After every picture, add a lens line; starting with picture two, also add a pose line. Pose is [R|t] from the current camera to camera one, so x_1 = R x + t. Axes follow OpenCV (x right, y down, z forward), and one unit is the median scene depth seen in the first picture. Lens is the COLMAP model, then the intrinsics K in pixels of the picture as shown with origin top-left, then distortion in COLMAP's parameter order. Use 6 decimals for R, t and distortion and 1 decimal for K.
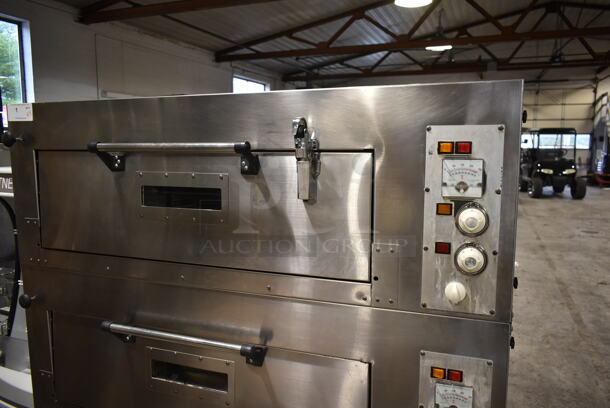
lens RADIAL K [[468.6, 0, 305.0], [0, 468.6, 204.0], [0, 0, 1]] dist [-0.018609, 0.003556]
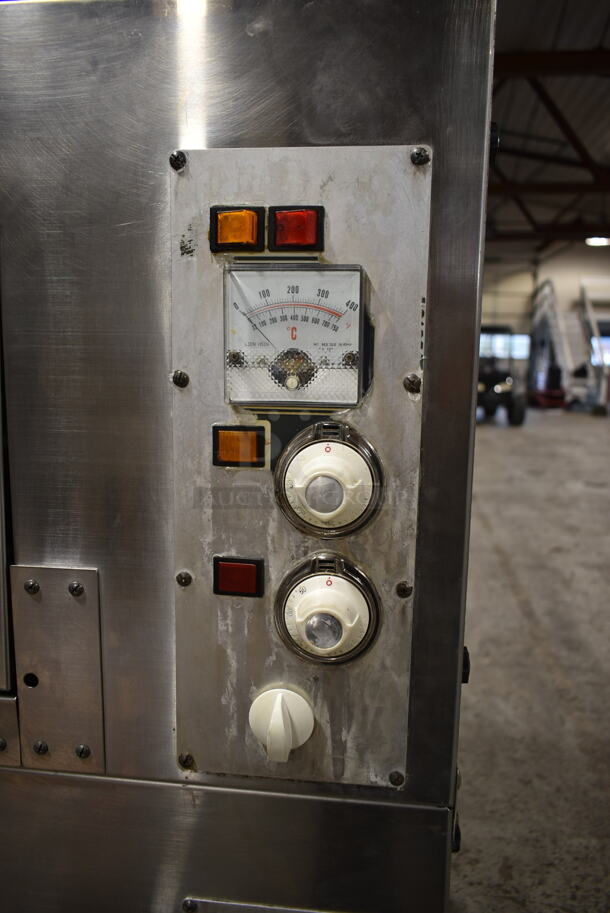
lens RADIAL K [[701.4, 0, 305.0], [0, 701.4, 456.5], [0, 0, 1]] dist [-0.018609, 0.003556]
pose [[0.970489, -0.018185, 0.240458, 0.232629], [0.011373, 0.999495, 0.029688, 0.004969], [-0.240877, -0.026077, 0.970205, 0.566276]]
